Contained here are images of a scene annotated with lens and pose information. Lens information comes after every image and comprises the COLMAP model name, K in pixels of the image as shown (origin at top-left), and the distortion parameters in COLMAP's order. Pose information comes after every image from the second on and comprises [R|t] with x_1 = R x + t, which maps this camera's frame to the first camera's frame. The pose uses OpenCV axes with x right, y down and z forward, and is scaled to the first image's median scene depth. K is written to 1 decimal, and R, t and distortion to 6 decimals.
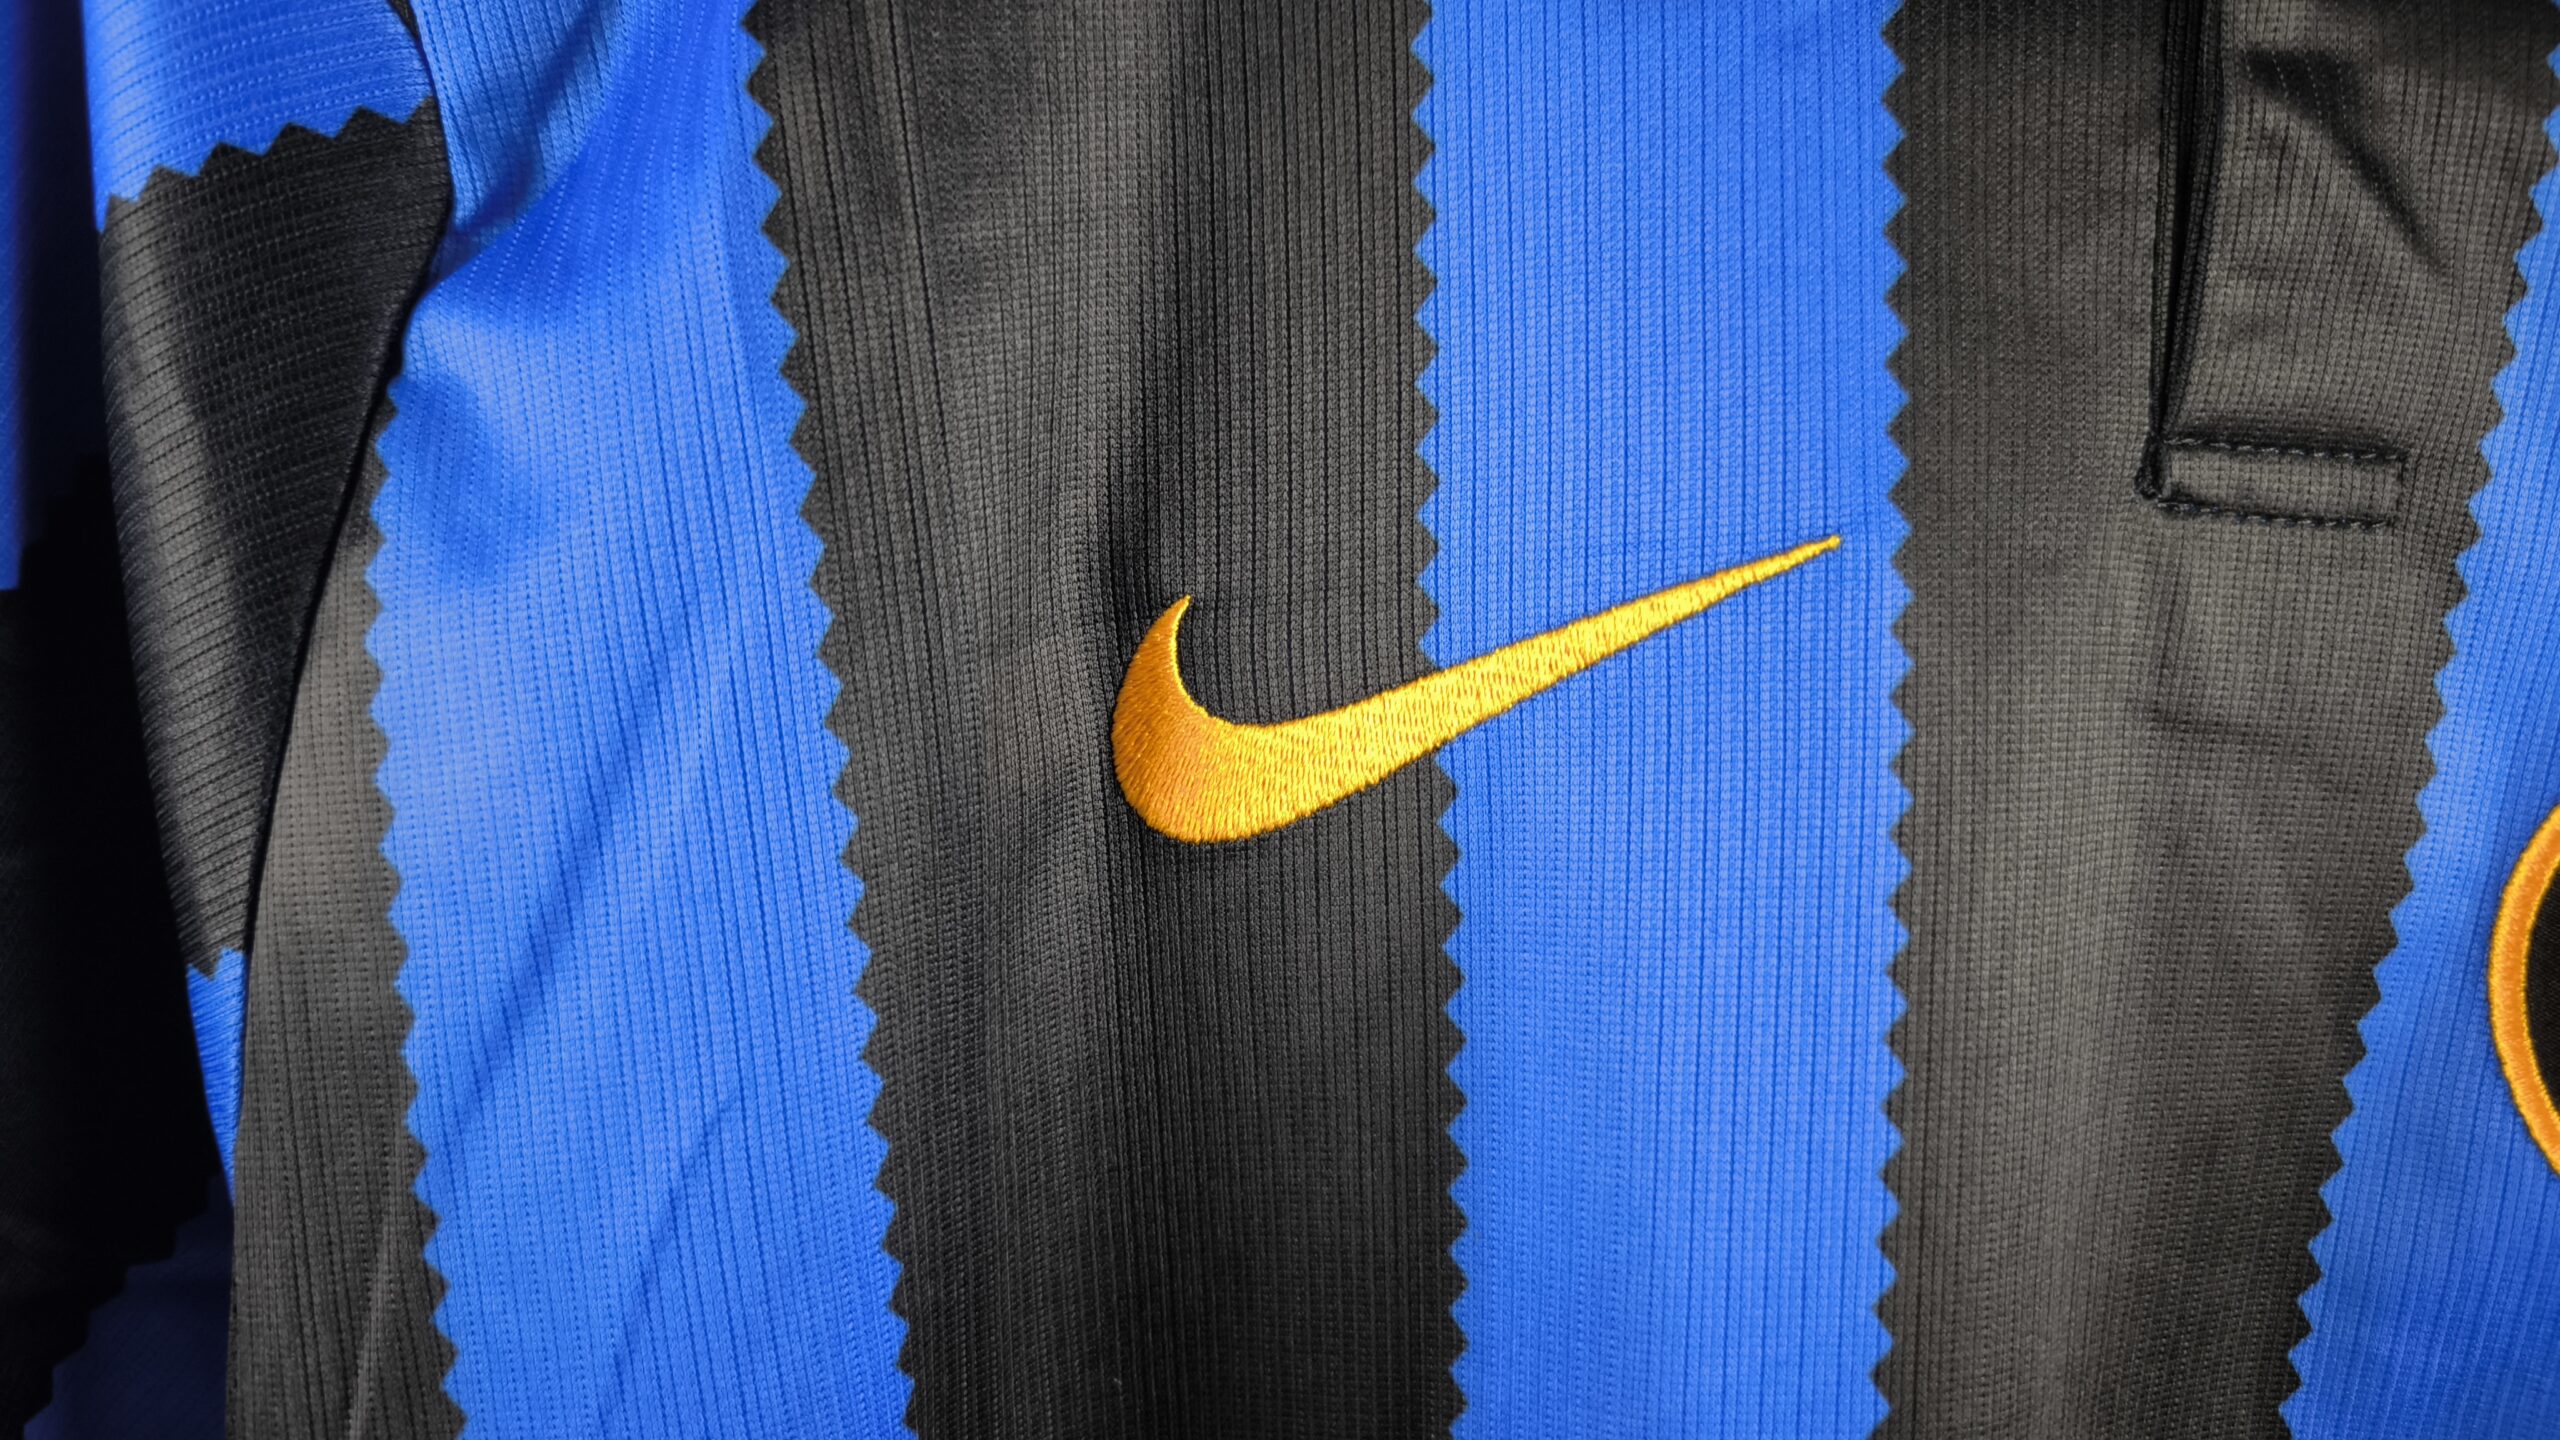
lens RADIAL K [[1826.3, 0, 1280.0], [0, 1826.3, 720.0], [0, 0, 1]] dist [-0.029958, -0.000630]
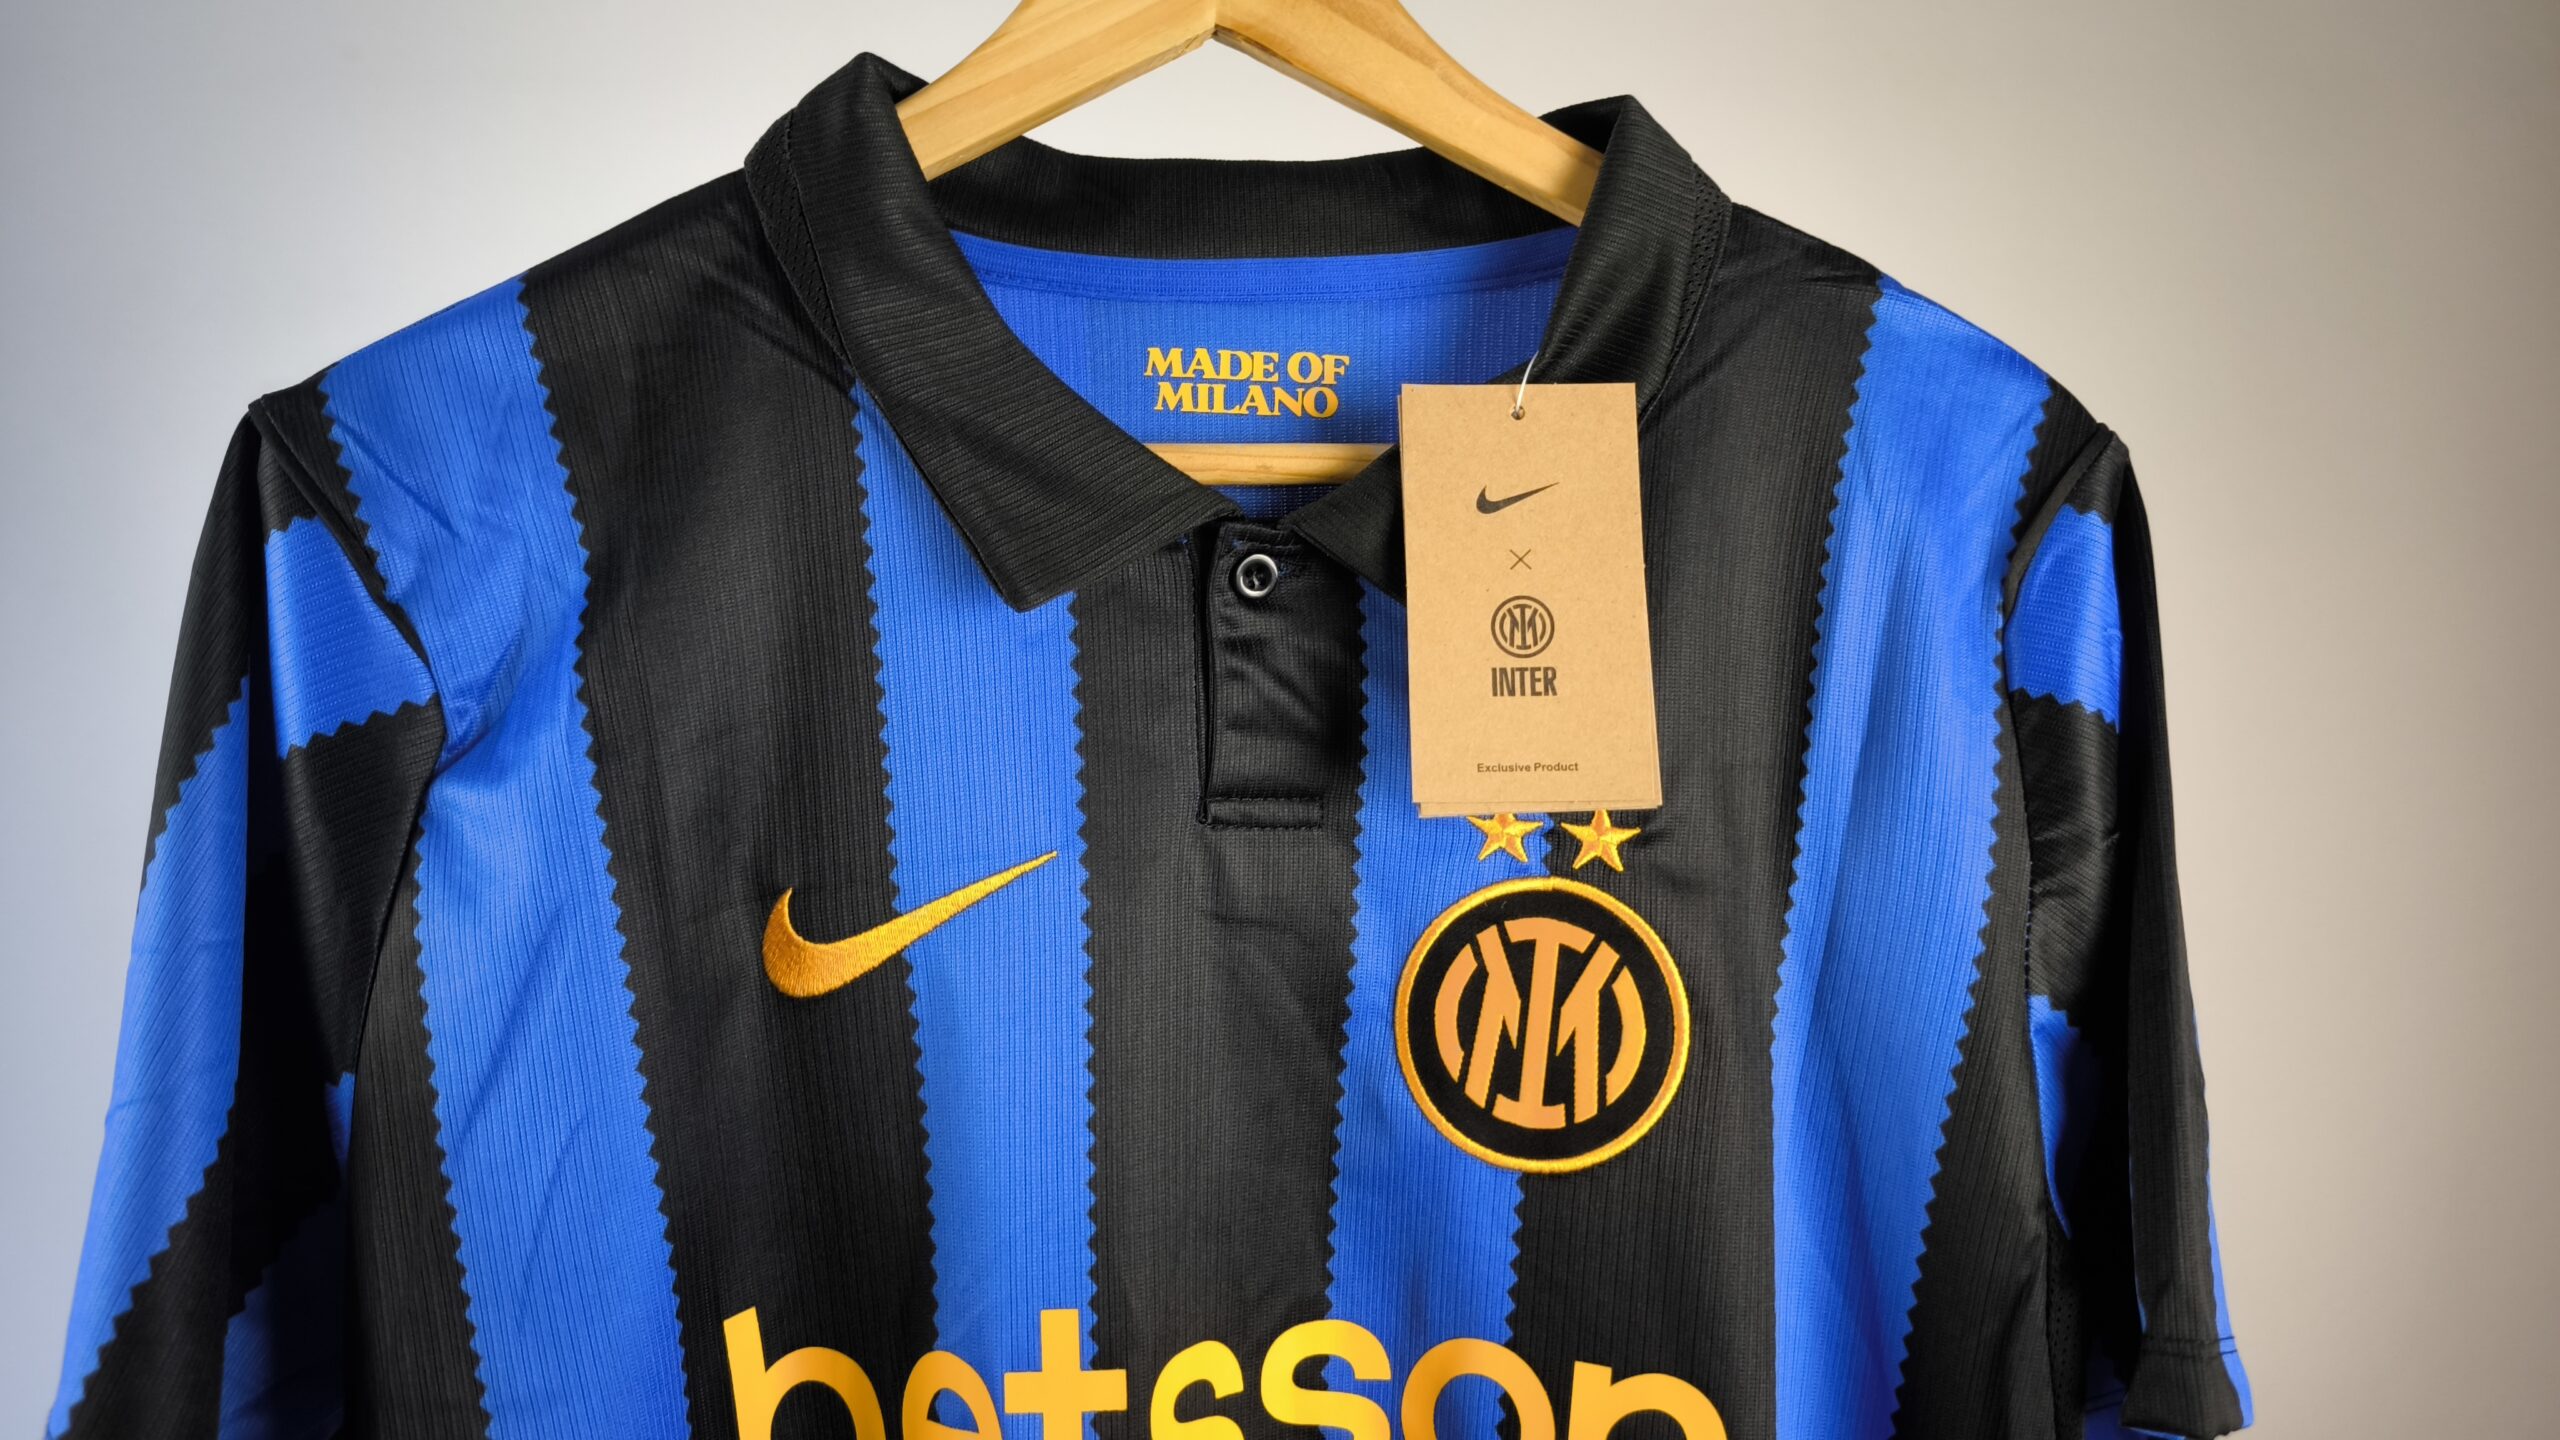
lens RADIAL K [[1899.0, 0, 1320.1], [0, 1899.0, 686.0], [0, 0, 1]] dist [-0.011483, 0.000746]
pose [[0.995453, -0.047372, 0.082641, 0.449148], [0.054848, 0.994370, -0.090665, -0.071227], [-0.077881, 0.094785, 0.992447, -1.474288]]
